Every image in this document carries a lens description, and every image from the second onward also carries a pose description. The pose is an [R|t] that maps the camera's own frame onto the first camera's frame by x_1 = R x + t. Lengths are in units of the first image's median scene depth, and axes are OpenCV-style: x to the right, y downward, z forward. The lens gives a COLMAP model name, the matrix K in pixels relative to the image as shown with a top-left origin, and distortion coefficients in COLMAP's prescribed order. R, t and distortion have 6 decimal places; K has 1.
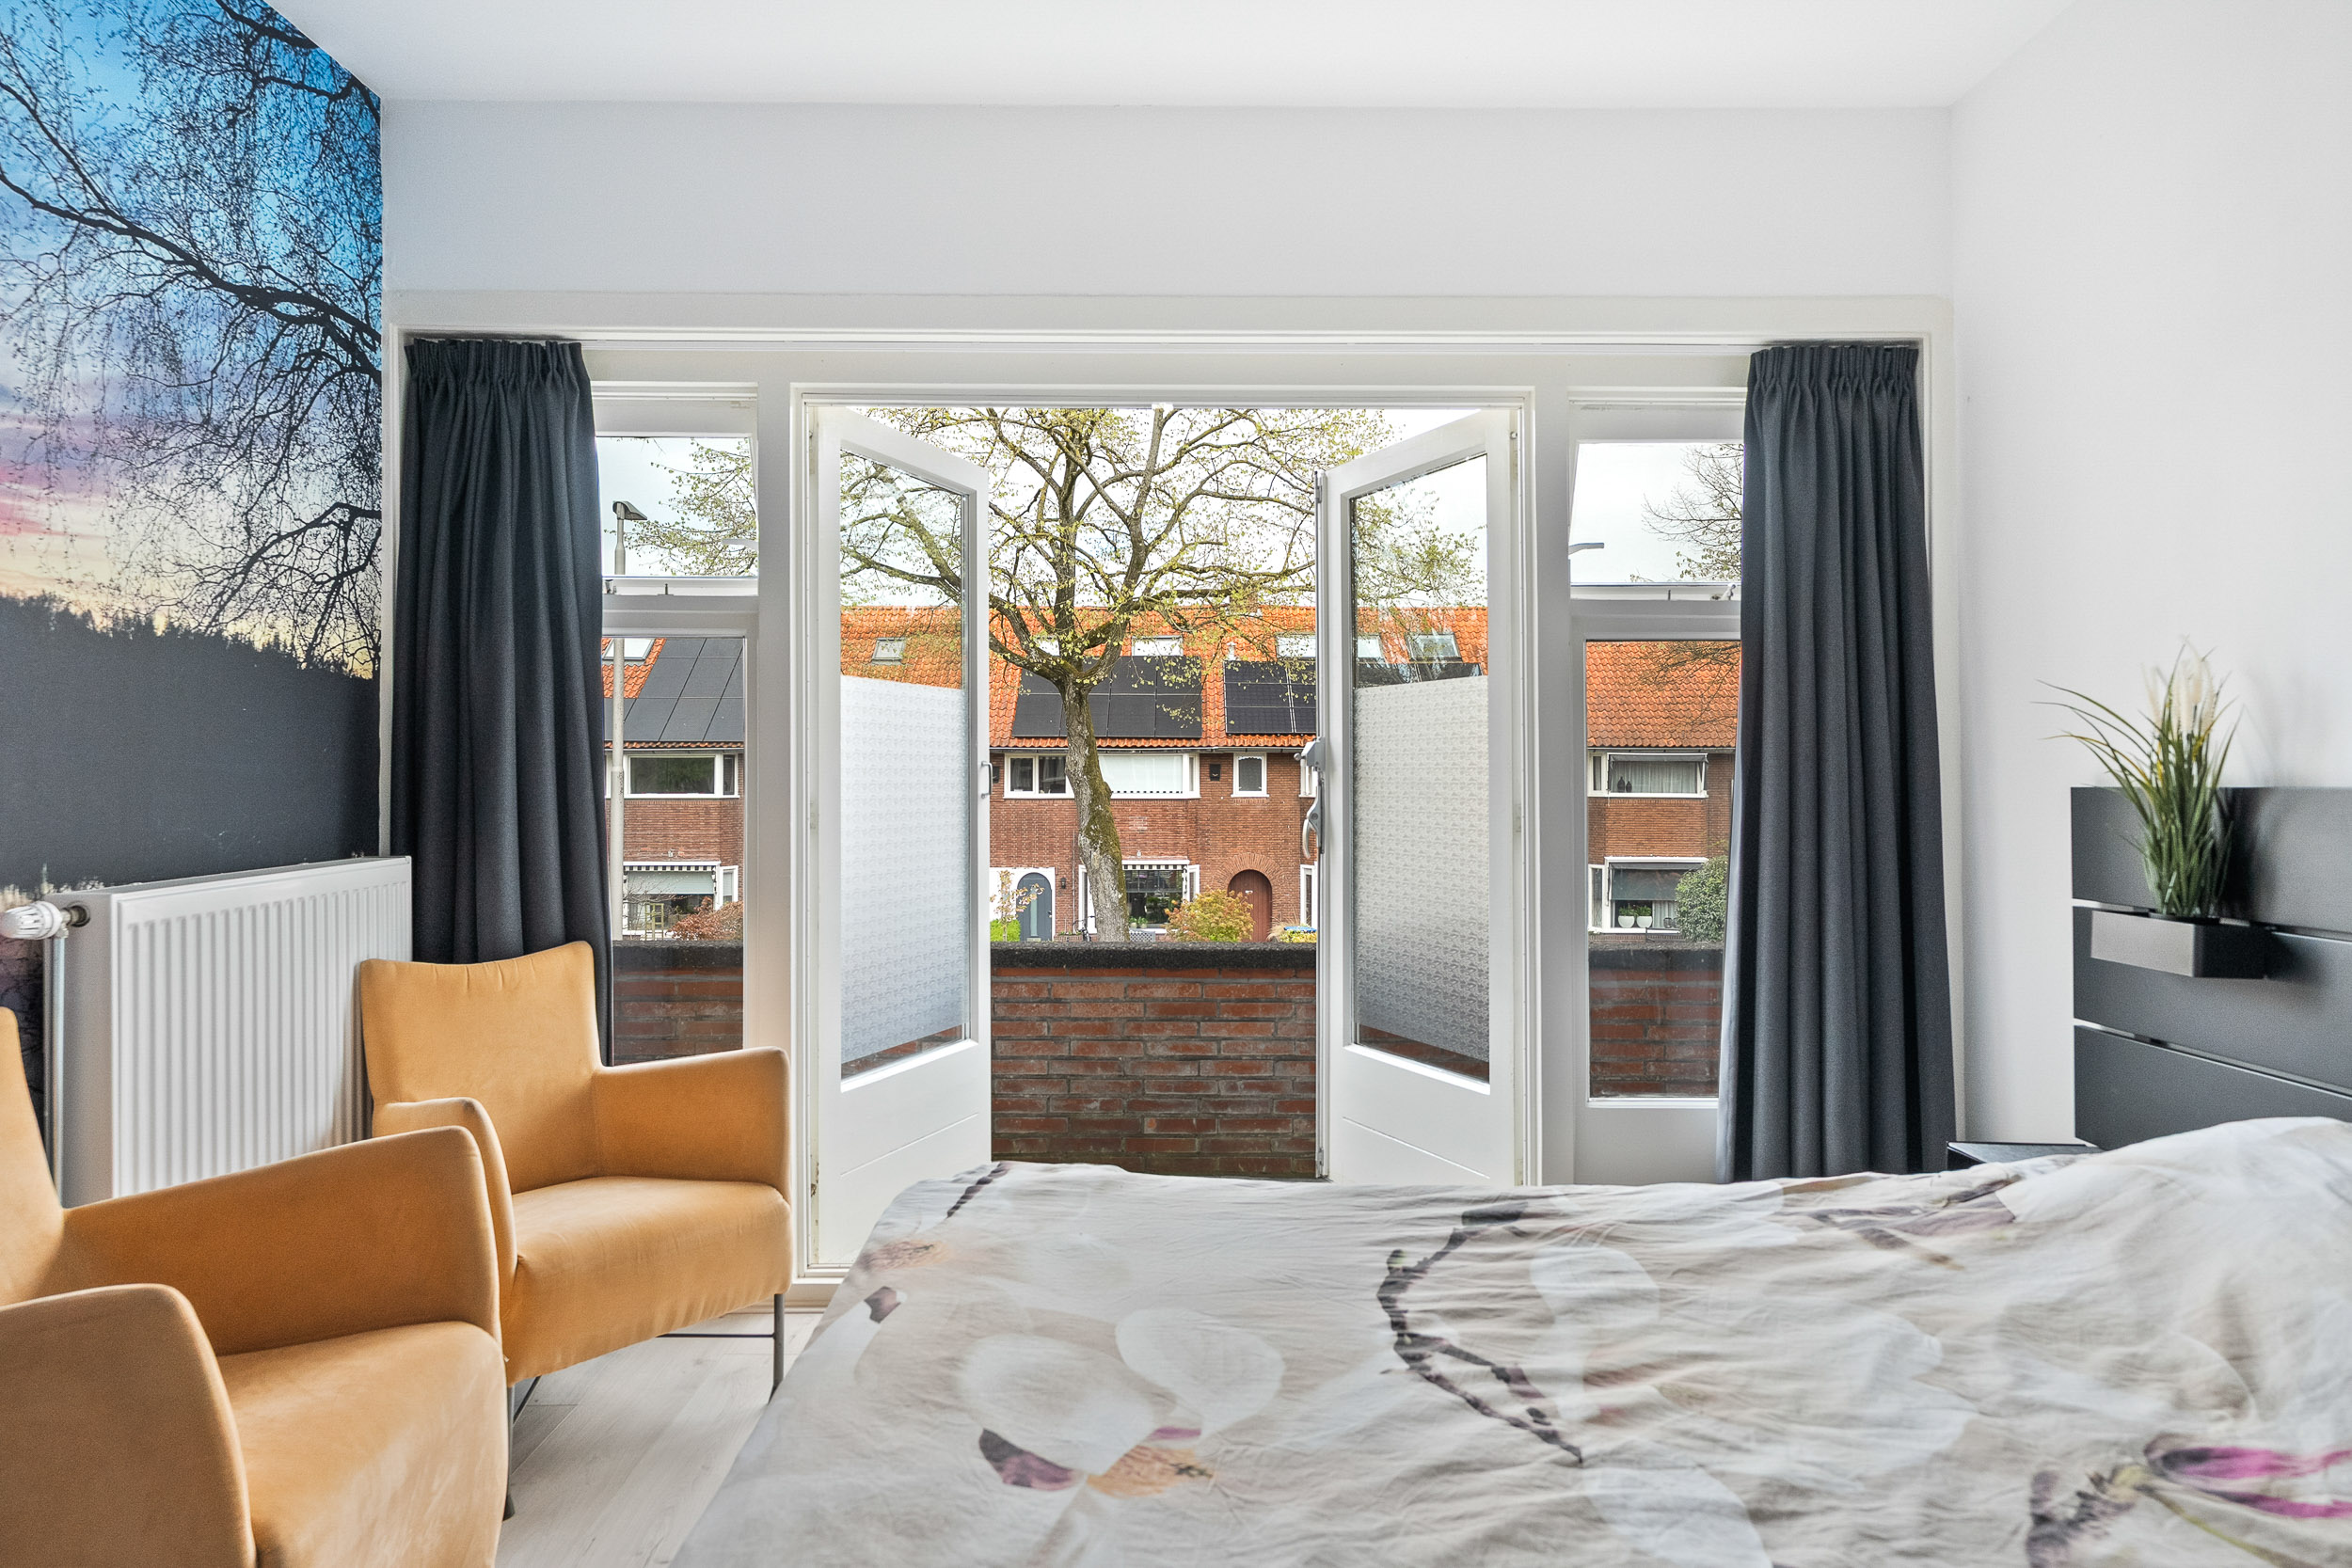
lens RADIAL K [[1404.5, 0, 1176.0], [0, 1404.5, 784.0], [0, 0, 1]] dist [-0.006264, -0.001192]
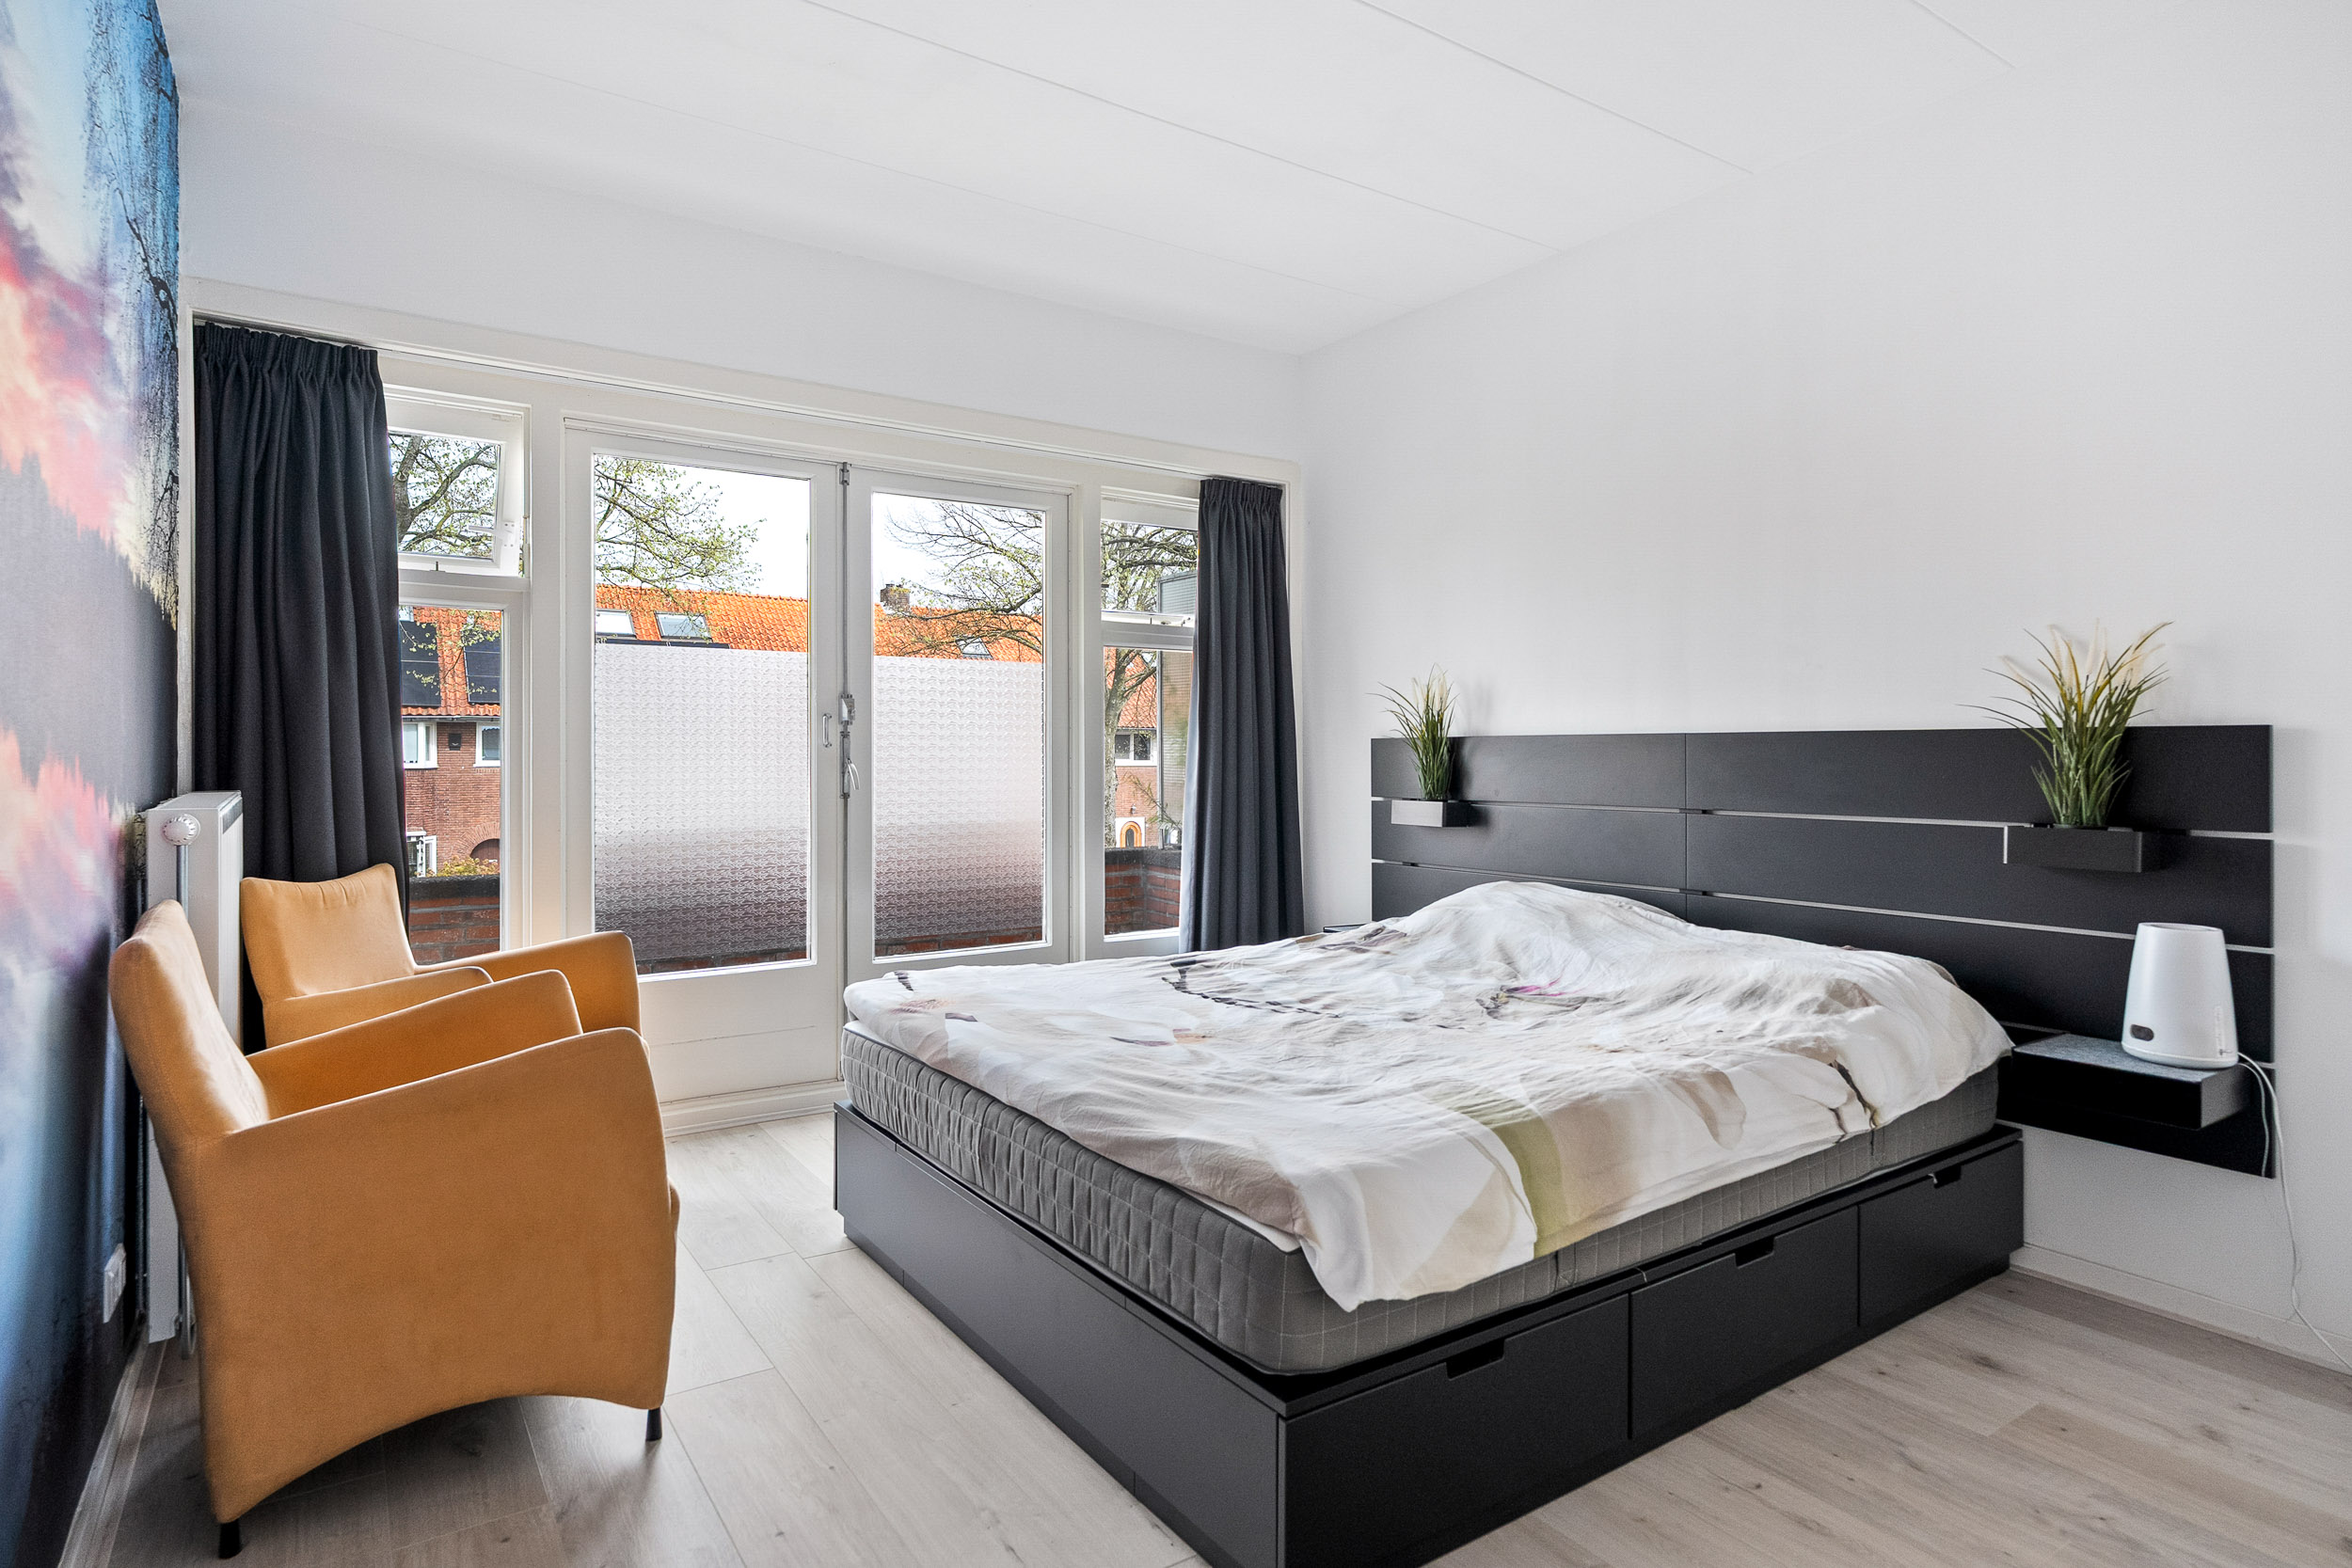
lens RADIAL K [[1274.9, 0, 1176.0], [0, 1274.9, 784.0], [0, 0, 1]] dist [-0.001339, -0.000091]
pose [[0.830857, -0.012173, 0.556353, -0.478489], [0.000264, 0.999769, 0.021480, 0.023246], [-0.556486, -0.017700, 0.830669, -0.261037]]
